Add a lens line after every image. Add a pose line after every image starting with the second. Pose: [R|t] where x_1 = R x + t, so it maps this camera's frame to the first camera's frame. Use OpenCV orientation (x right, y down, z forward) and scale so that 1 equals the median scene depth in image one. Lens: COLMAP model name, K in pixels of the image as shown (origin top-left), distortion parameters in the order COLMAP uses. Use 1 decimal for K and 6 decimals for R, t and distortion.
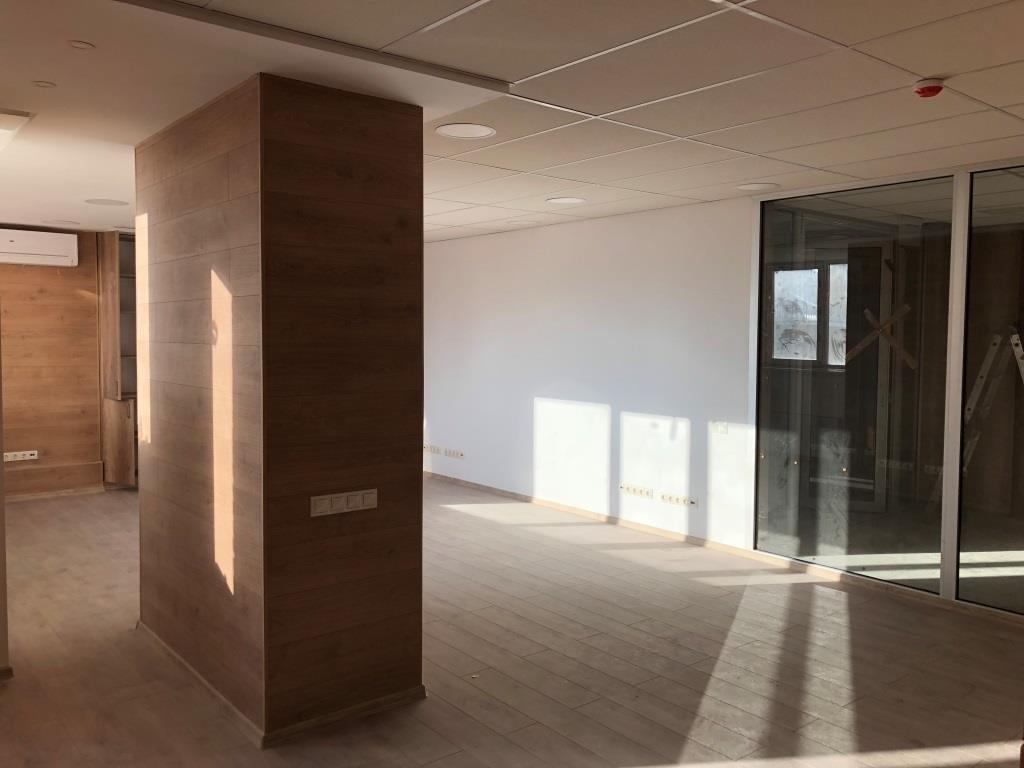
lens RADIAL K [[840.2, 0, 507.4], [0, 840.2, 380.1], [0, 0, 1]] dist [0.006761, 0.016591]
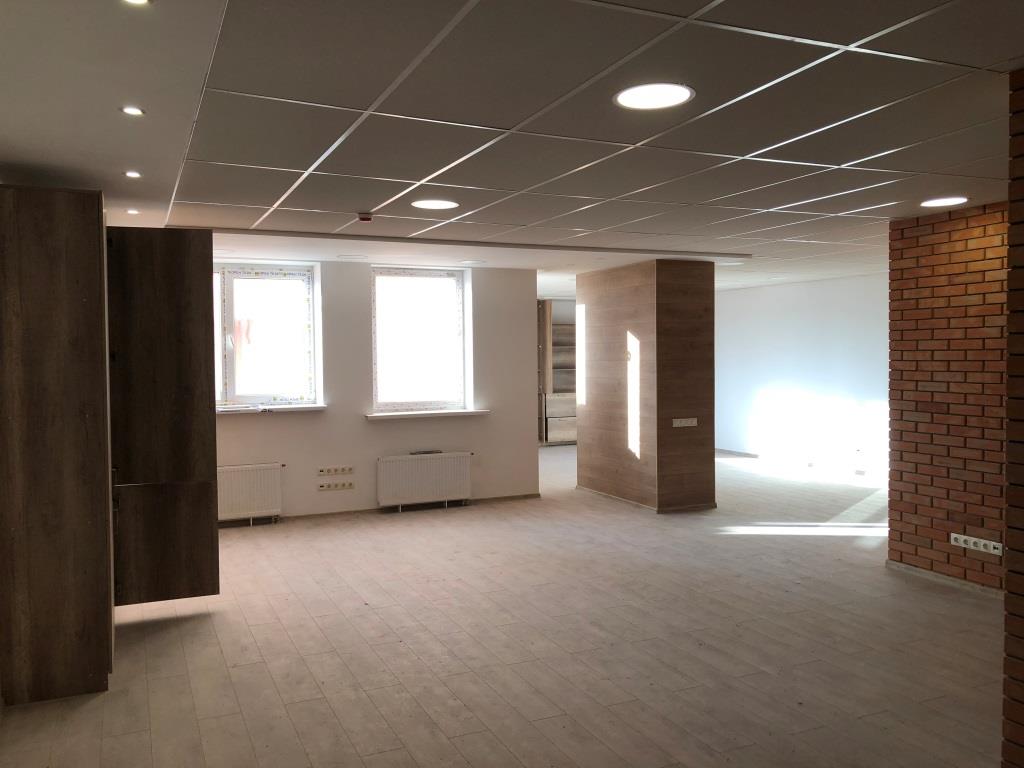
lens RADIAL K [[840.2, 0, 507.4], [0, 840.2, 380.1], [0, 0, 1]] dist [0.006761, 0.016591]
pose [[0.978065, -0.009125, -0.208100, -0.168517], [0.001211, 0.999272, -0.038127, 0.102369], [0.208297, 0.037039, 0.977364, -1.410998]]
